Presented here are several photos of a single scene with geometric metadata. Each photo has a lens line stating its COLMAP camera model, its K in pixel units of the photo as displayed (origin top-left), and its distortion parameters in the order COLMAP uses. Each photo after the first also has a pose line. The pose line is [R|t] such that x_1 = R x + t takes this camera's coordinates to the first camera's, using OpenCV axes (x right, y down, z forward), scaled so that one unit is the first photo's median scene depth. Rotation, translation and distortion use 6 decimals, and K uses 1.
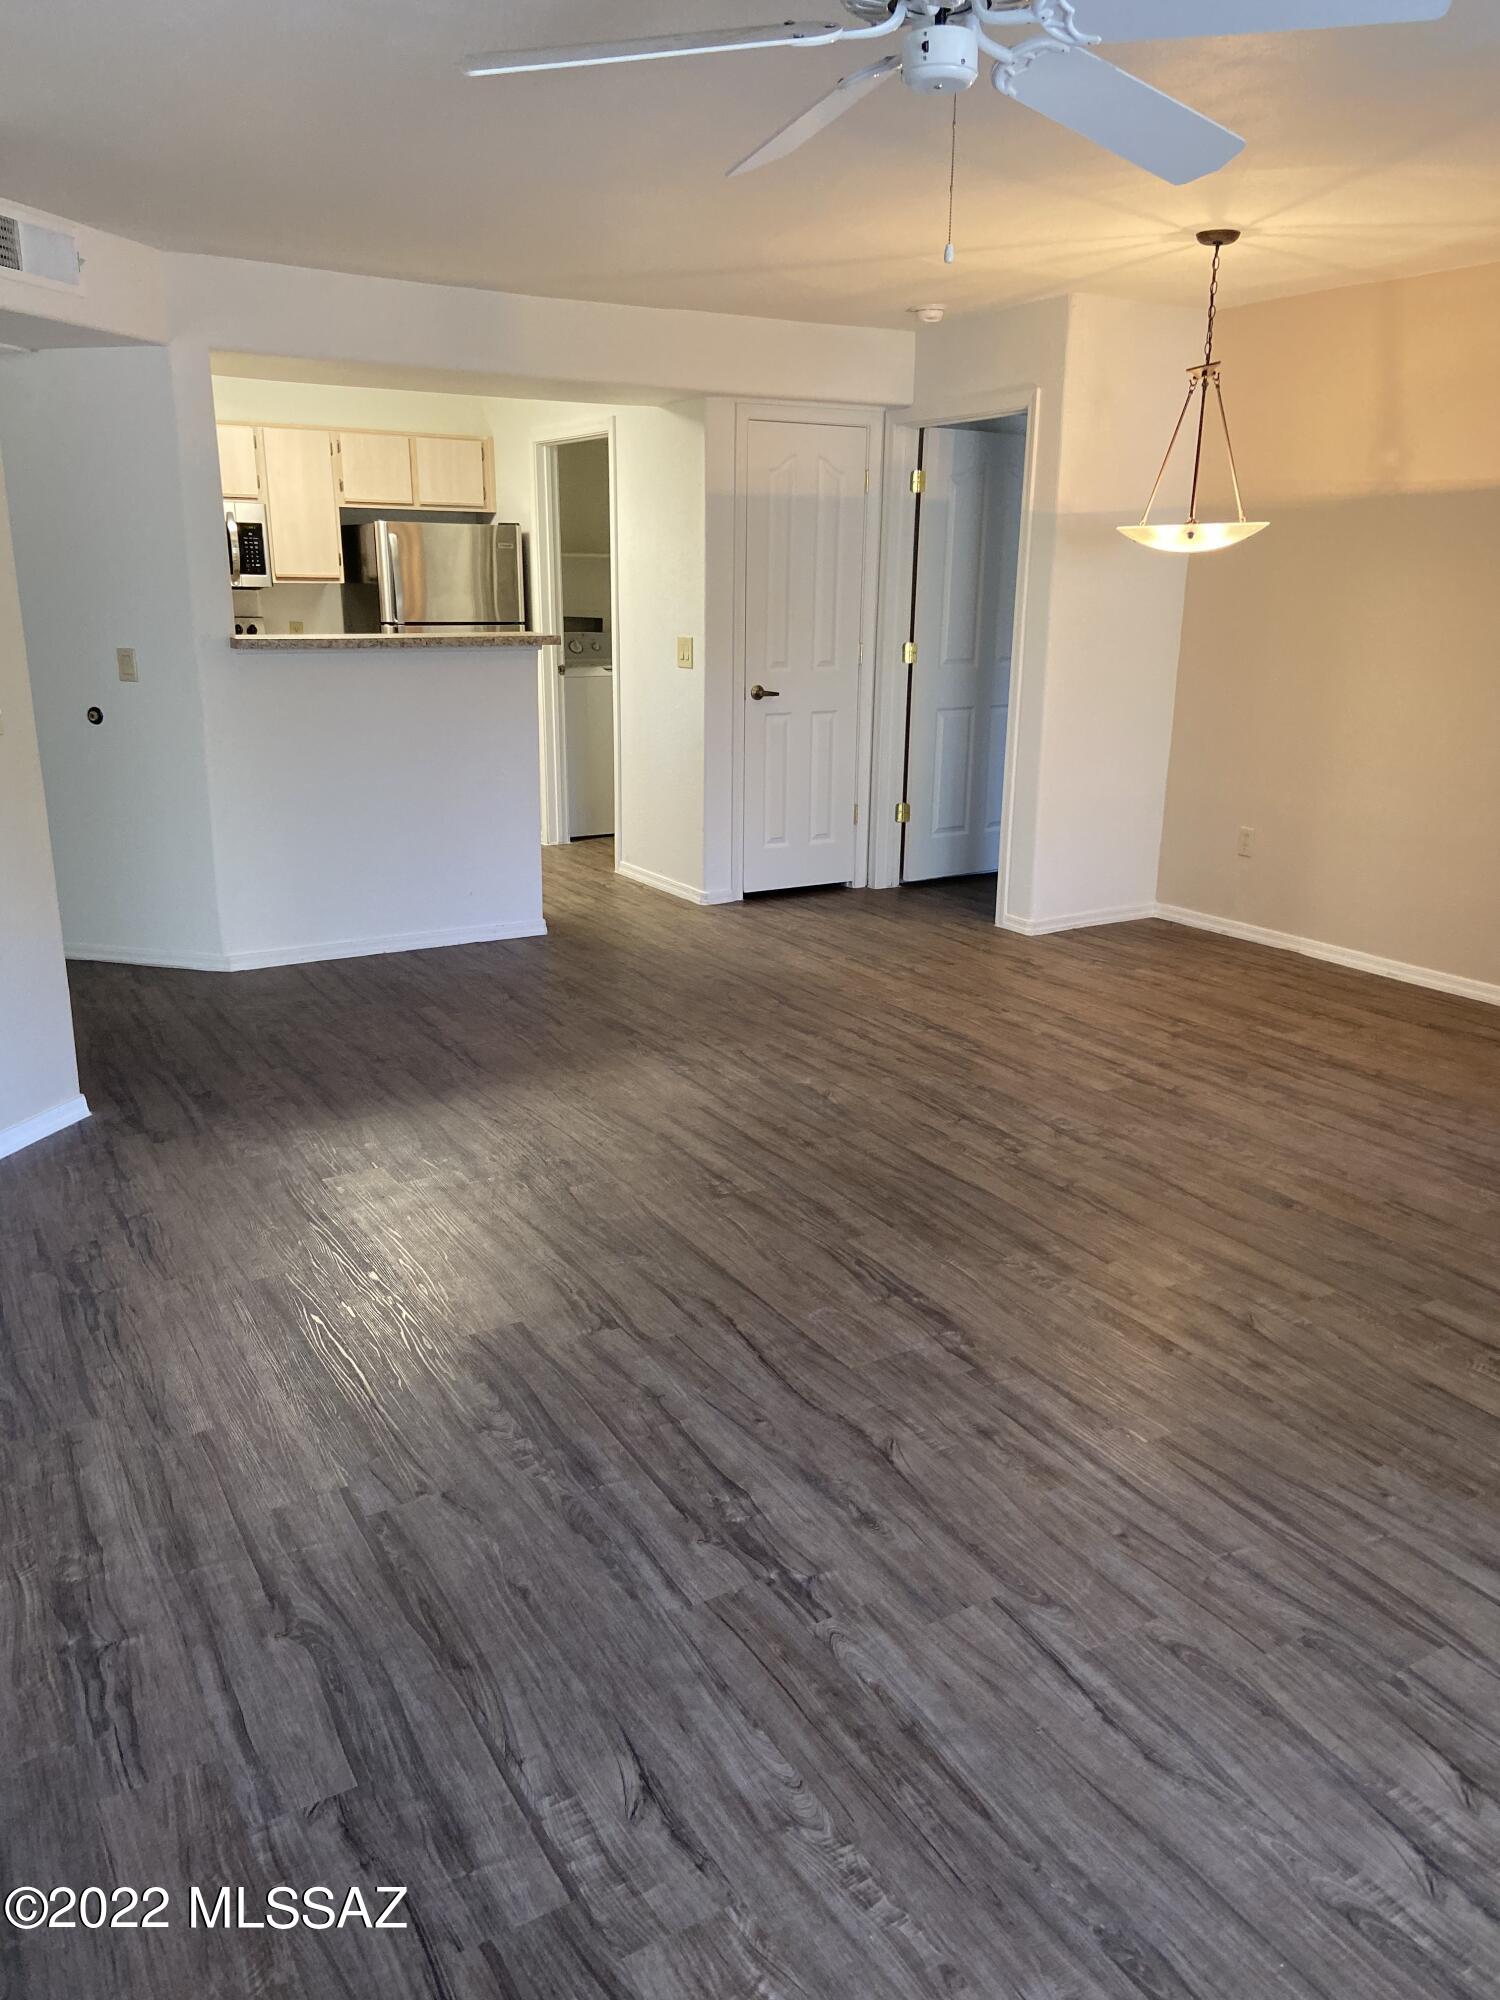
lens RADIAL K [[1499.4, 0, 738.2], [0, 1499.4, 988.5], [0, 0, 1]] dist [0.120697, -0.136222]
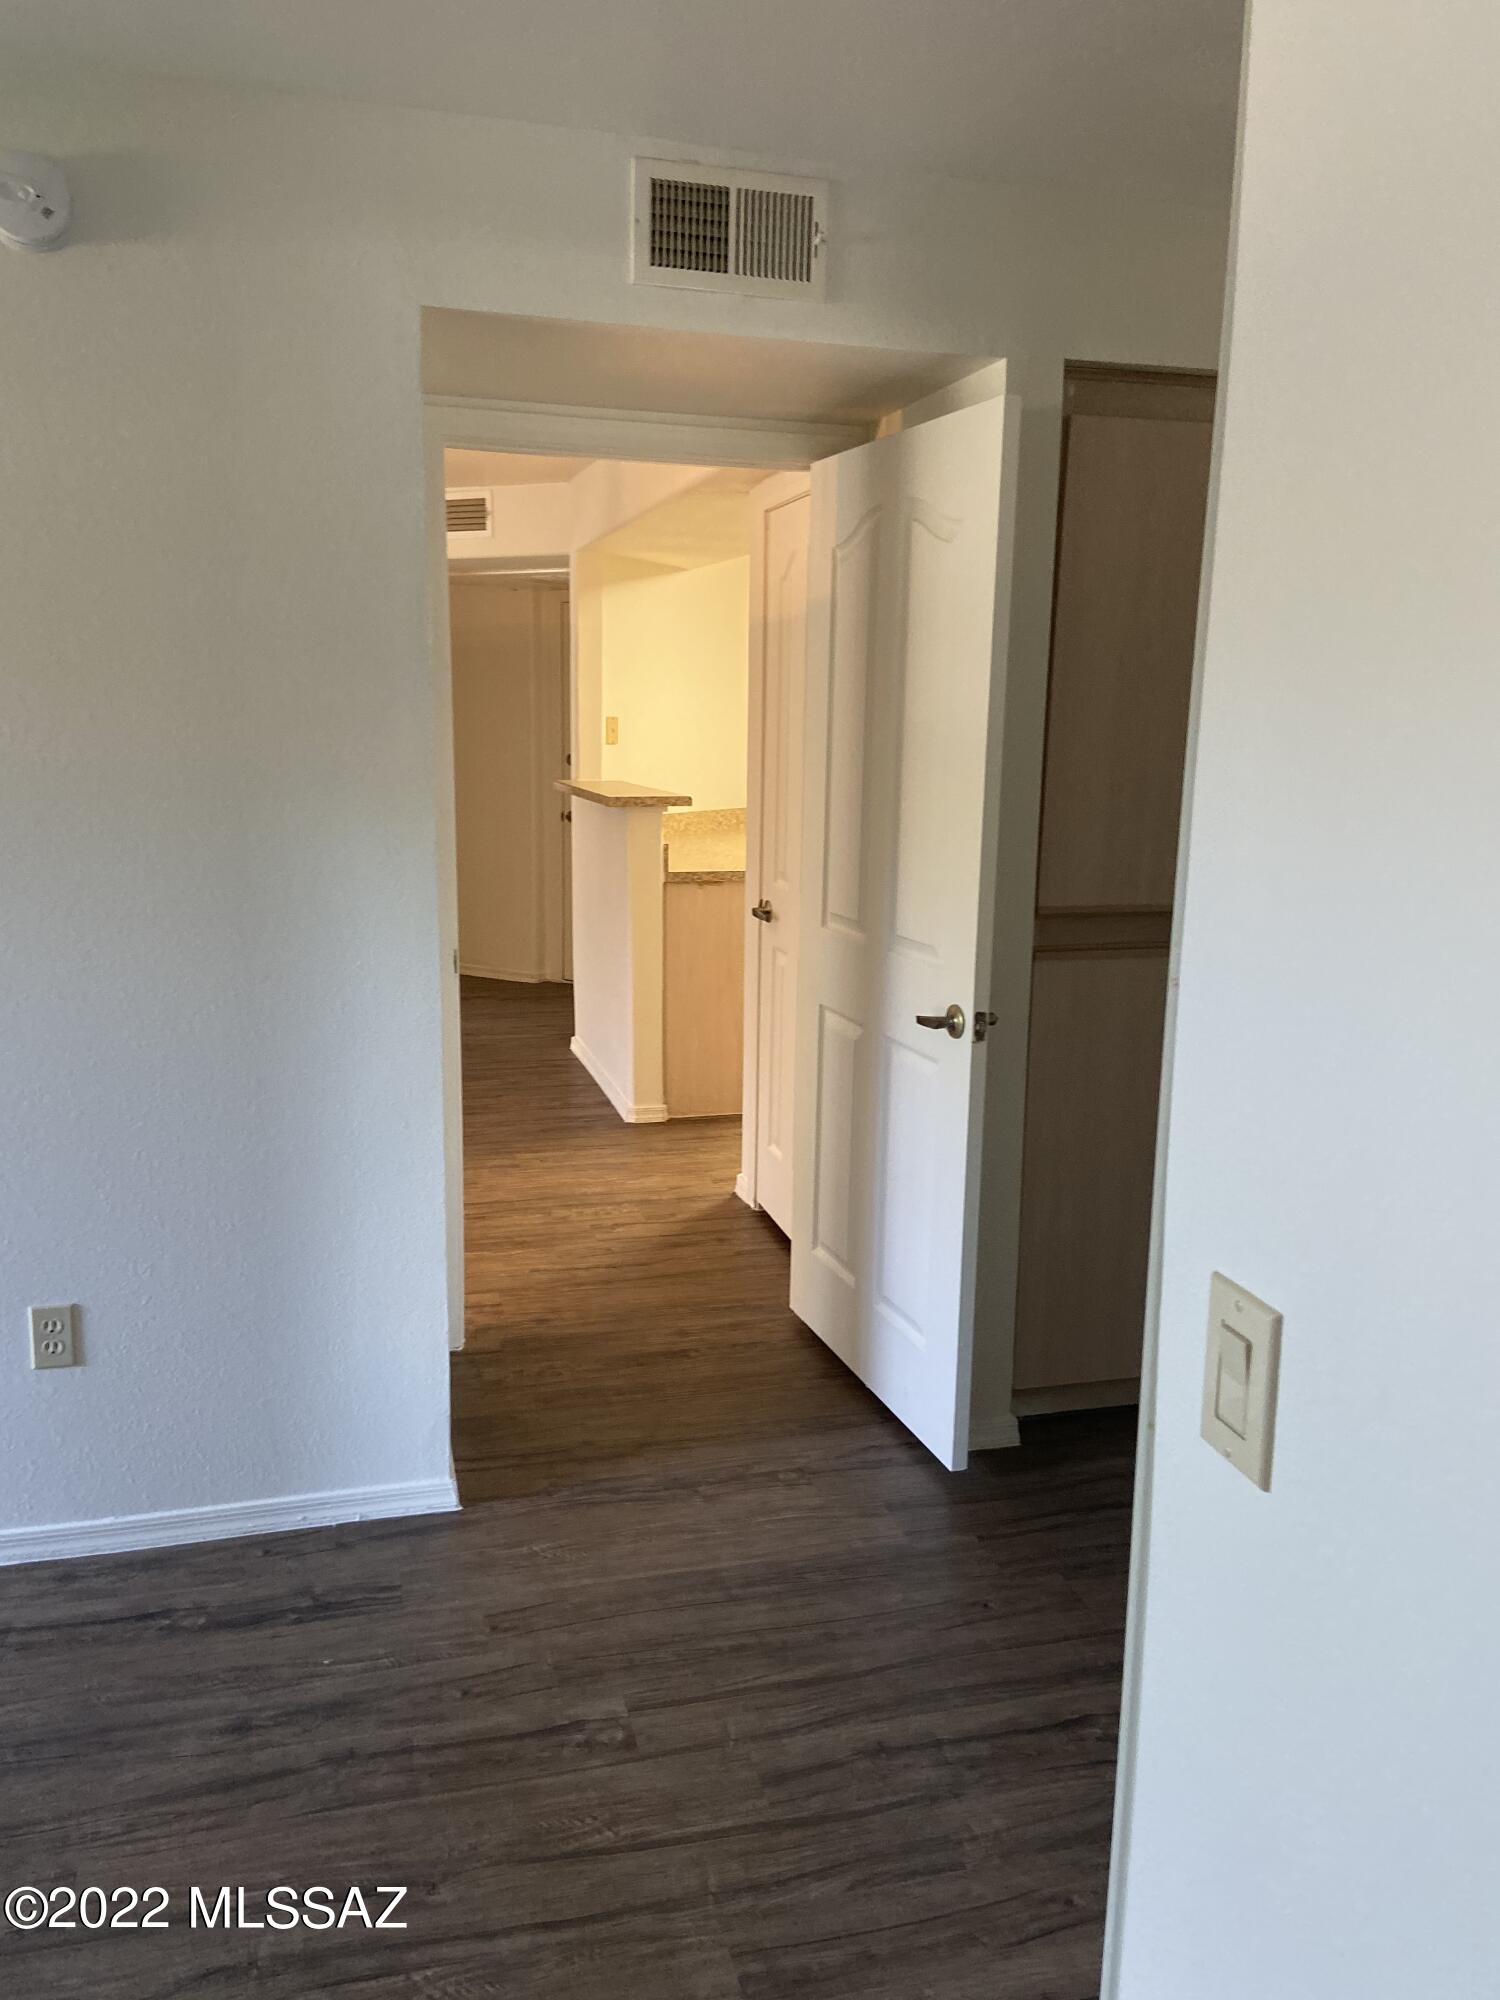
lens RADIAL K [[1499.4, 0, 705.7], [0, 1499.4, 962.0], [0, 0, 1]] dist [0.120697, -0.136222]
pose [[-0.277653, 0.145741, -0.949562, 0.787606], [-0.268767, 0.937171, 0.222427, -0.383650], [0.922319, 0.316969, -0.221038, 1.393216]]
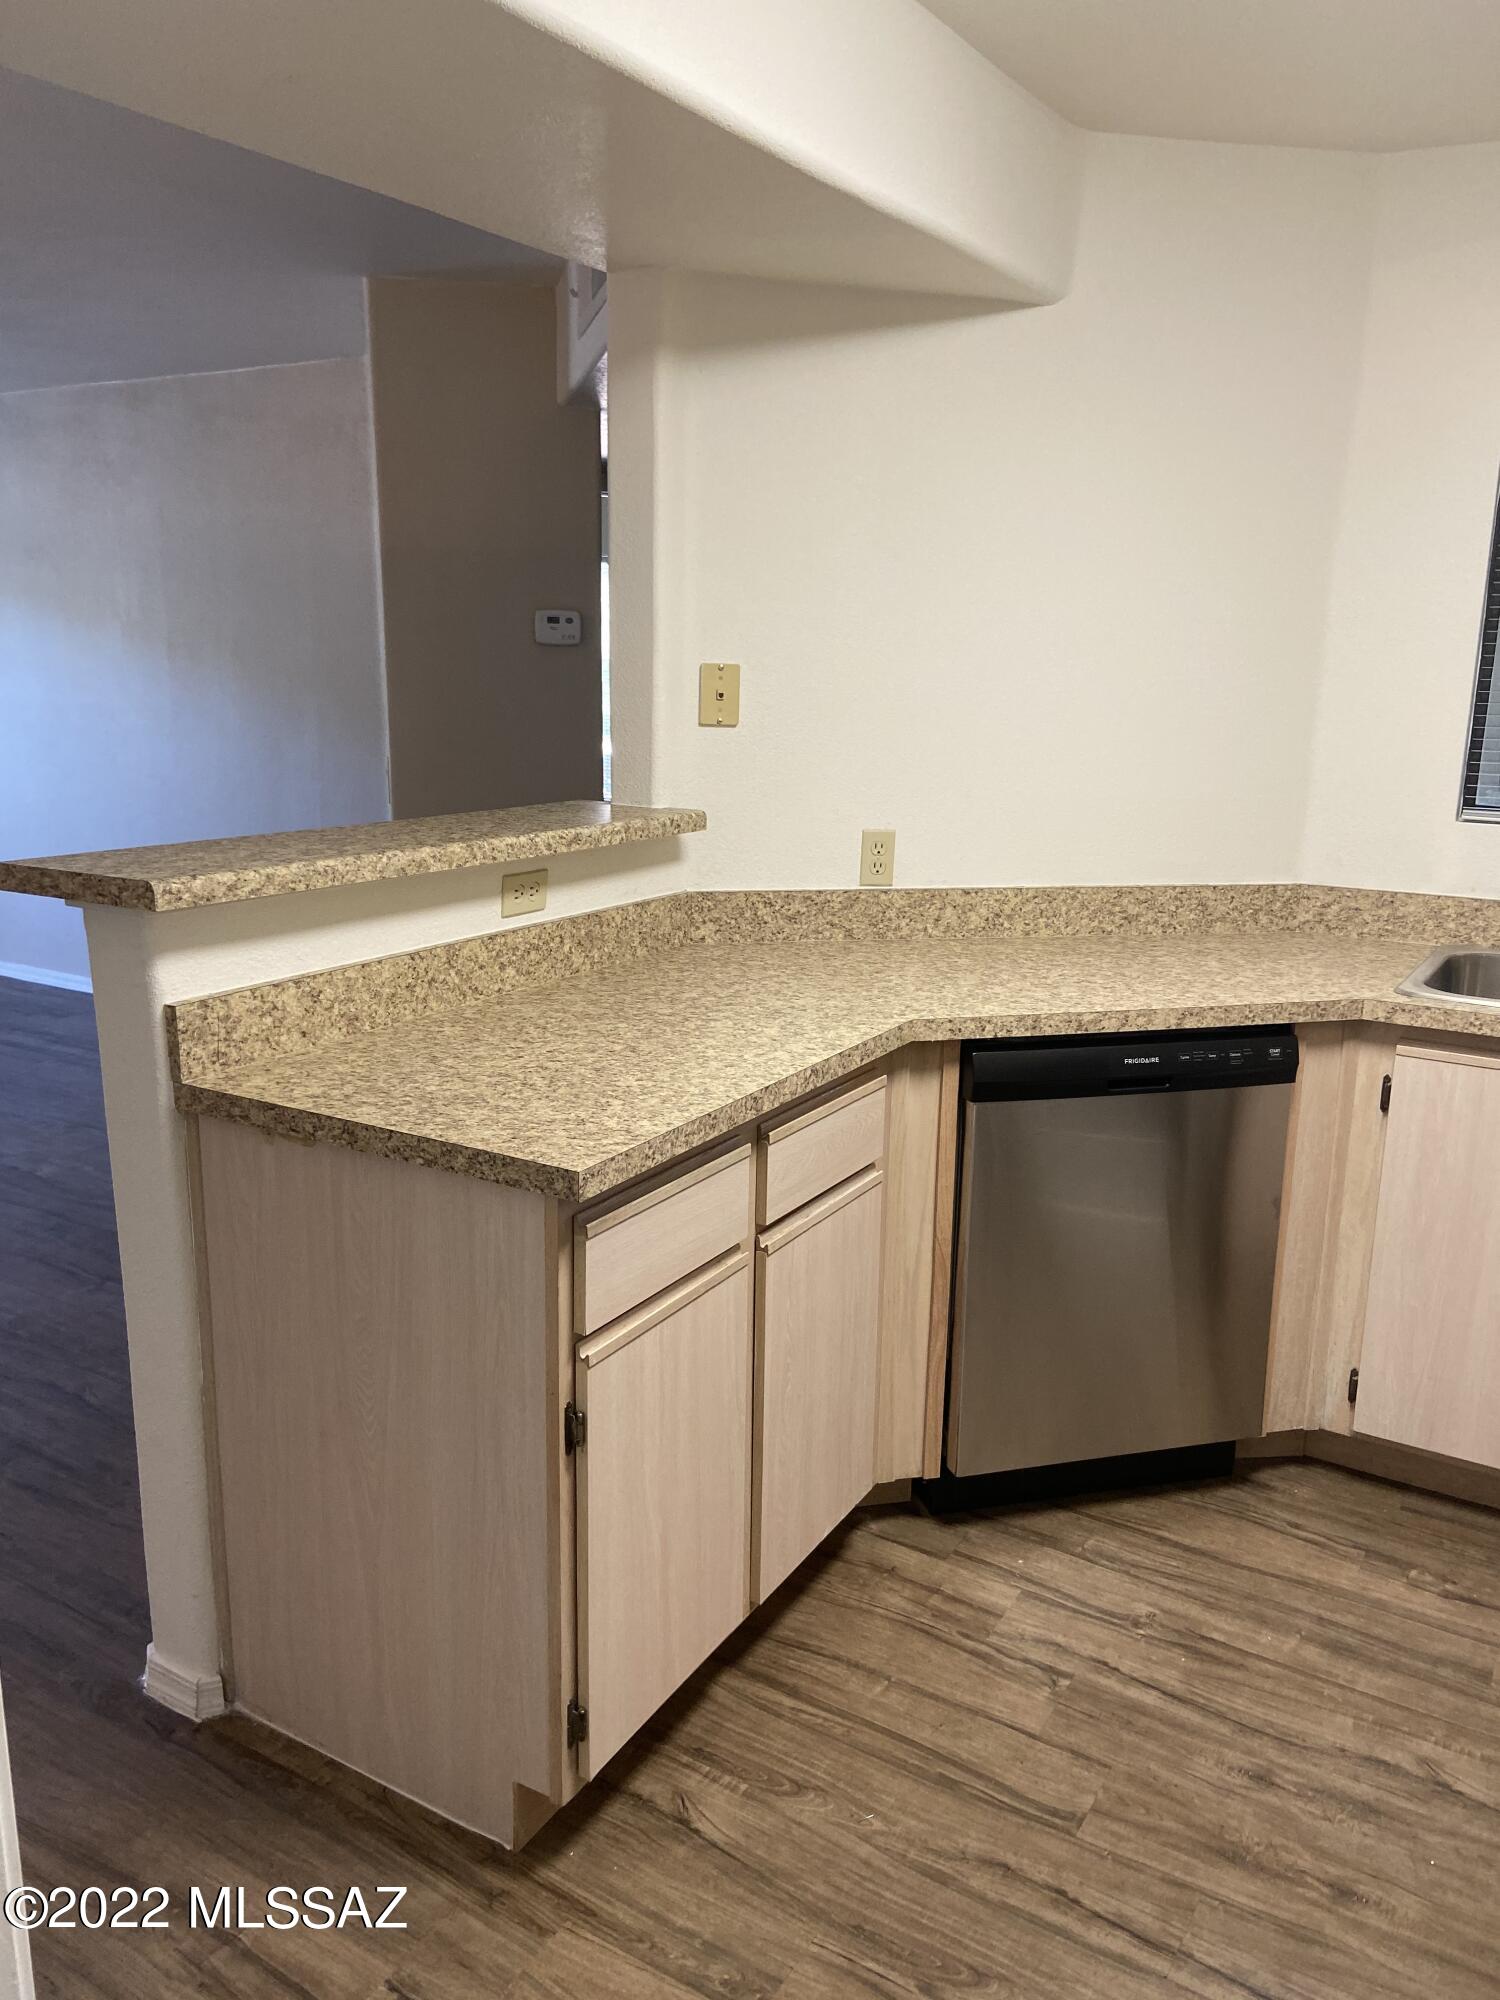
lens RADIAL K [[1499.4, 0, 787.2], [0, 1499.4, 977.6], [0, 0, 1]] dist [0.120697, -0.136222]
pose [[-0.868080, 0.088034, -0.488556, -0.113053], [-0.149034, 0.892538, 0.425635, -0.413561], [0.473525, 0.442297, -0.761674, 1.470701]]
